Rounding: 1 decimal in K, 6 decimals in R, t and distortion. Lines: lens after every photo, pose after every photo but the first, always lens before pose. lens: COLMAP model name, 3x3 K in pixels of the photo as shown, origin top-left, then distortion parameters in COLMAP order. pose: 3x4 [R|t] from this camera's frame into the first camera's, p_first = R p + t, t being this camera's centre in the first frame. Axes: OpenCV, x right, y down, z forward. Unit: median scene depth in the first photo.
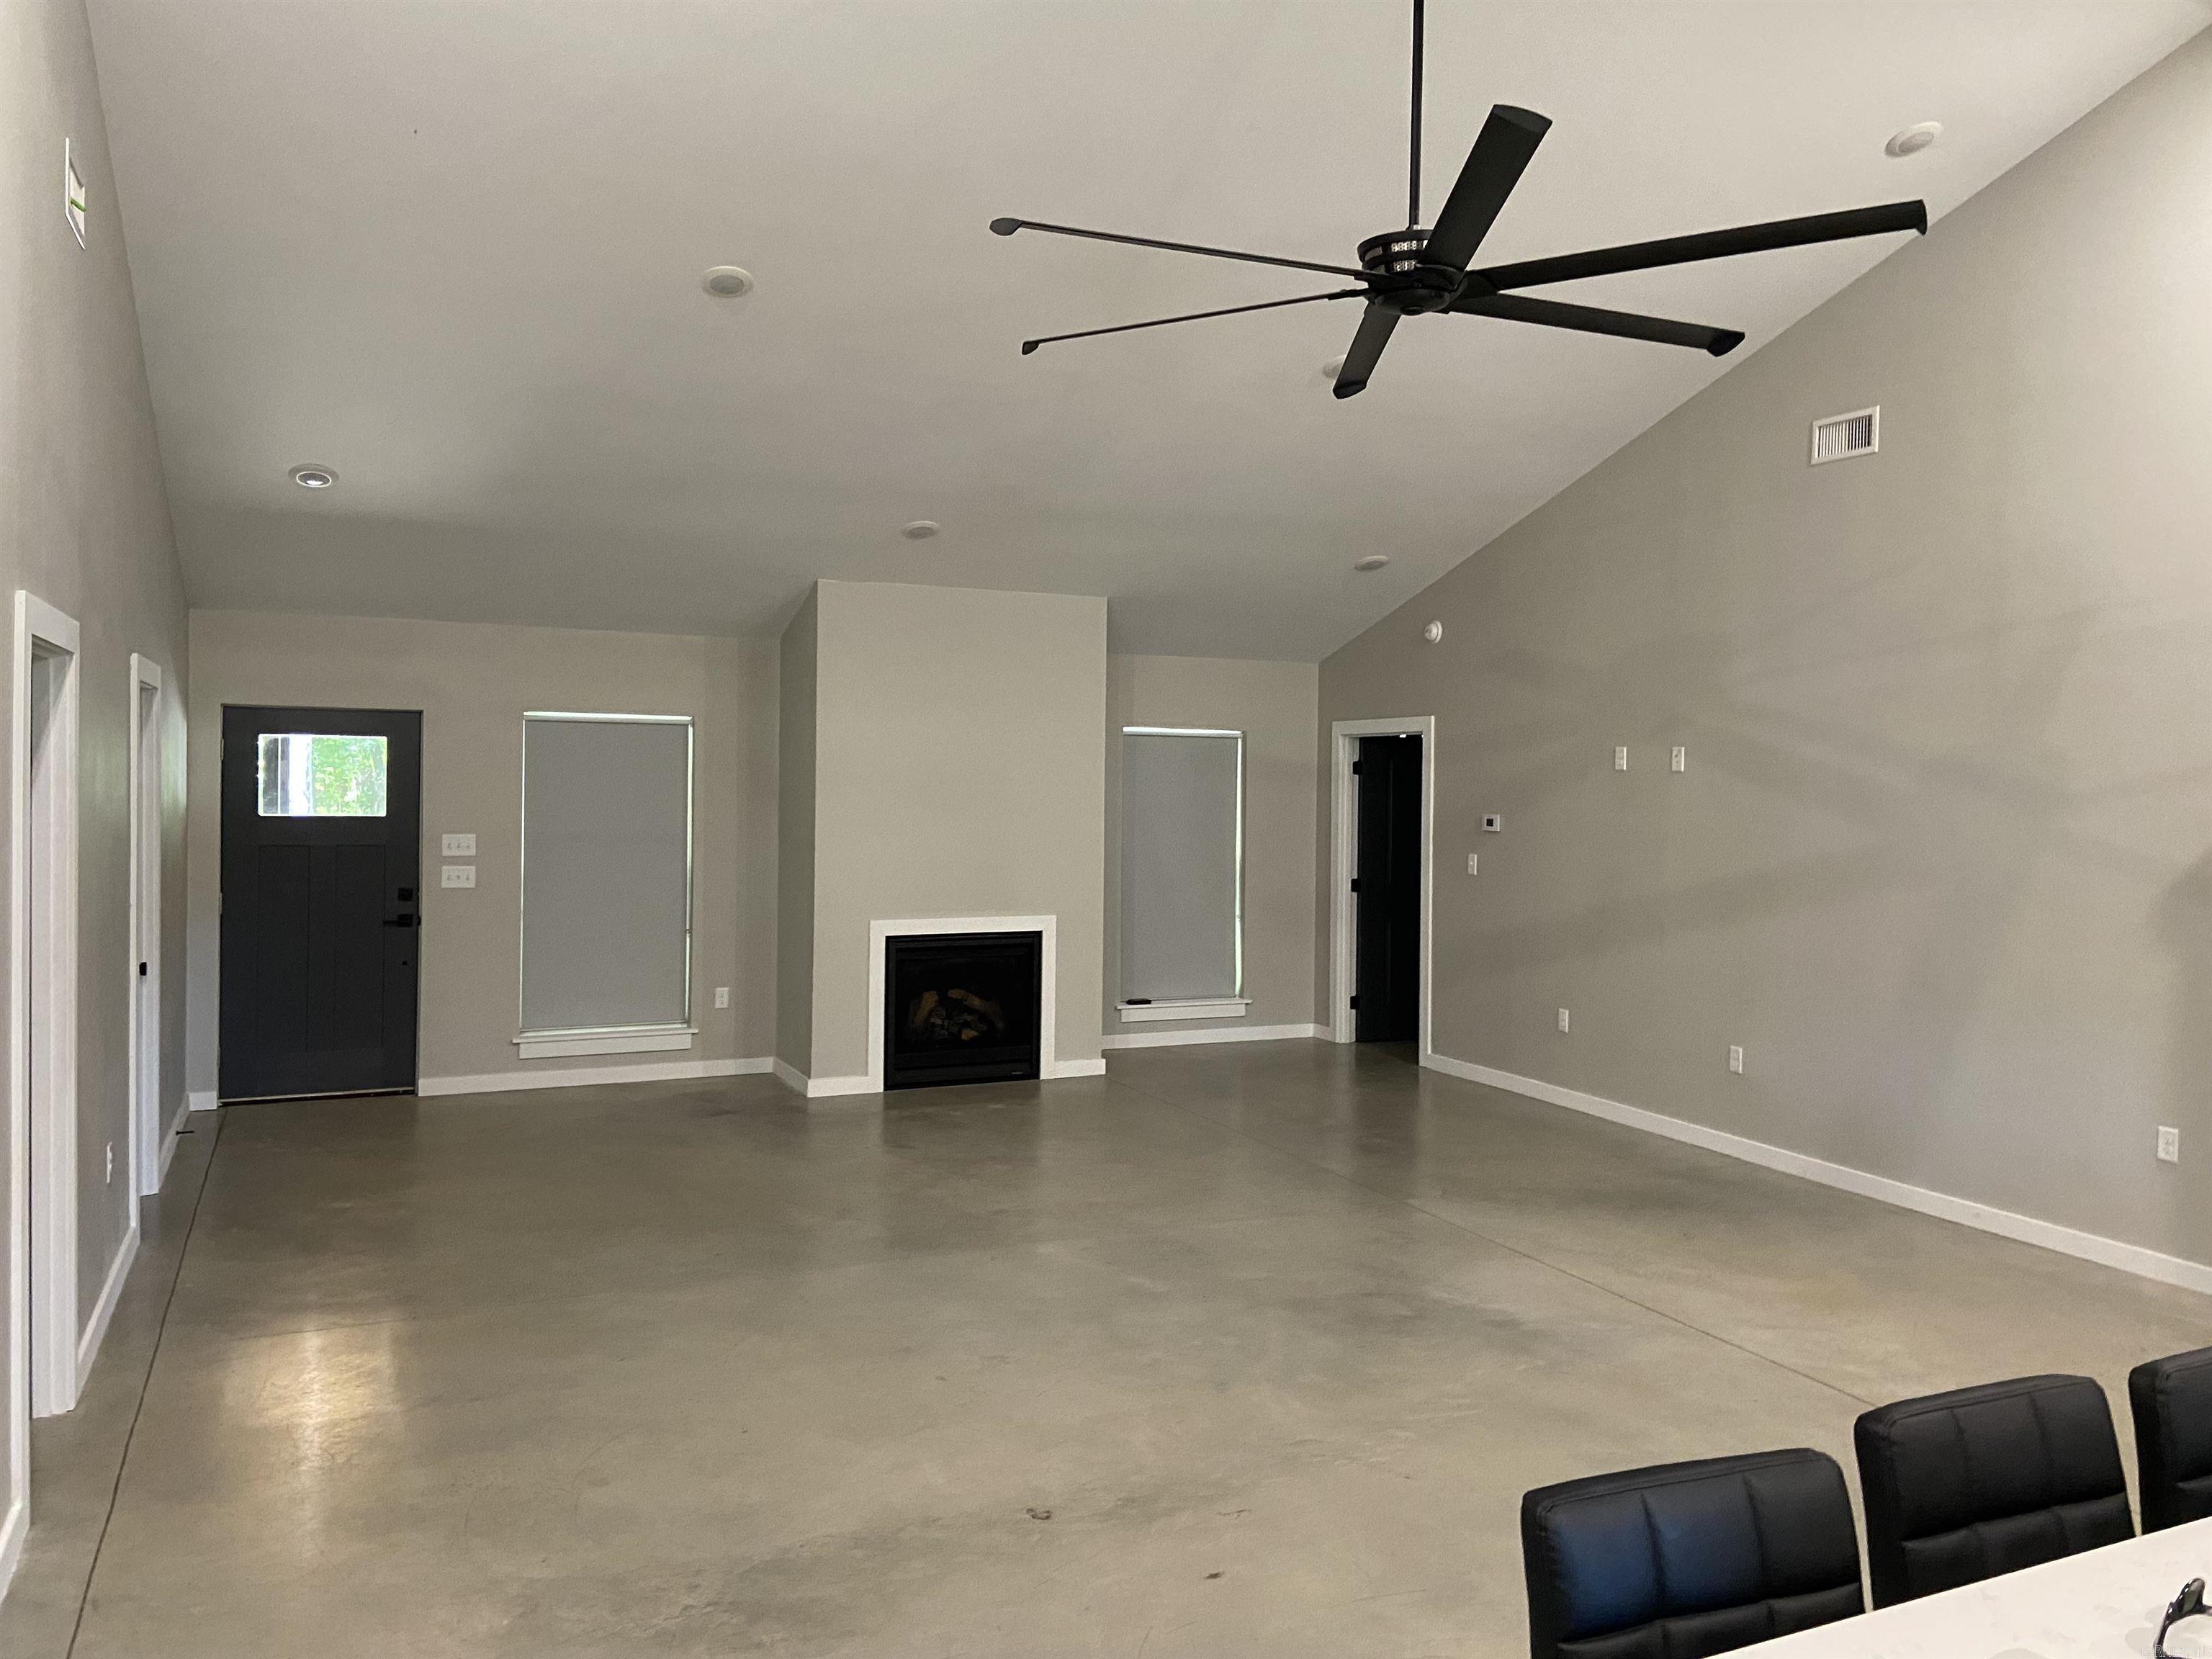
lens RADIAL K [[1713.1, 0, 1100.1], [0, 1713.1, 831.8], [0, 0, 1]] dist [0.092724, -0.025799]
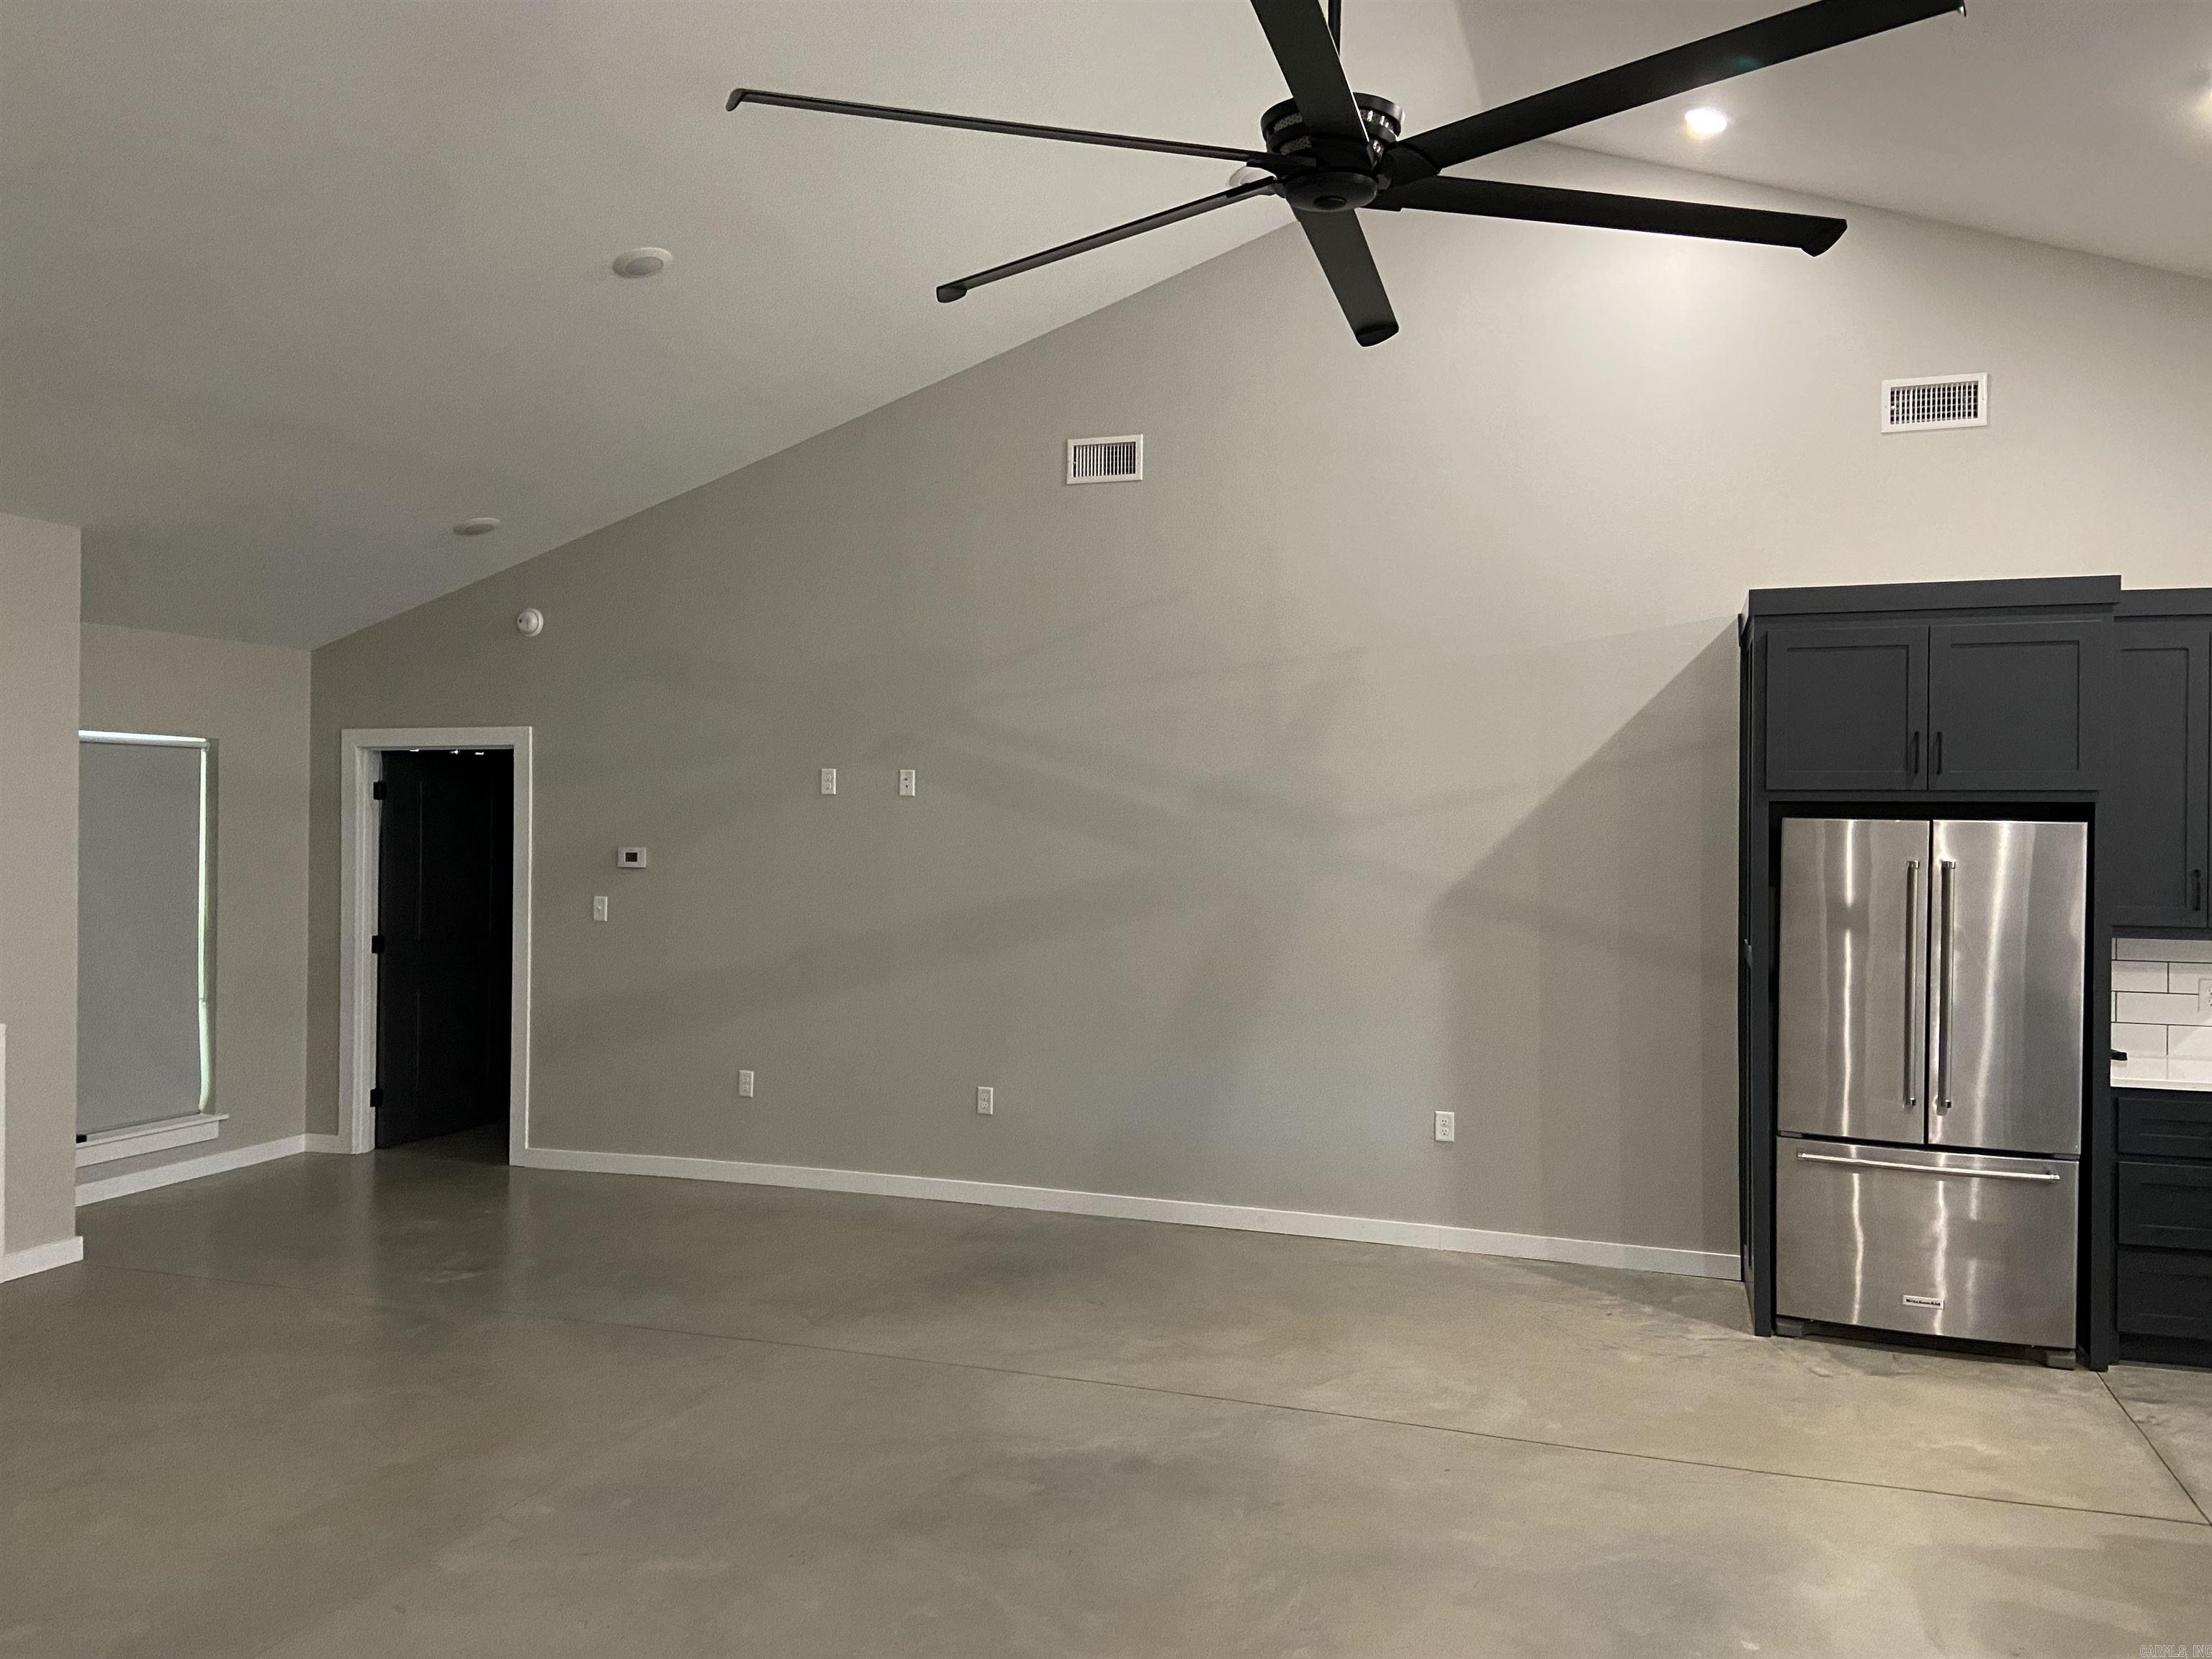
lens RADIAL K [[1713.1, 0, 1110.3], [0, 1713.1, 820.6], [0, 0, 1]] dist [0.092724, -0.025799]
pose [[0.673181, -0.013834, 0.739348, -0.234387], [0.026363, 0.999638, -0.005299, -0.012479], [-0.739008, 0.023058, 0.673302, 0.269680]]
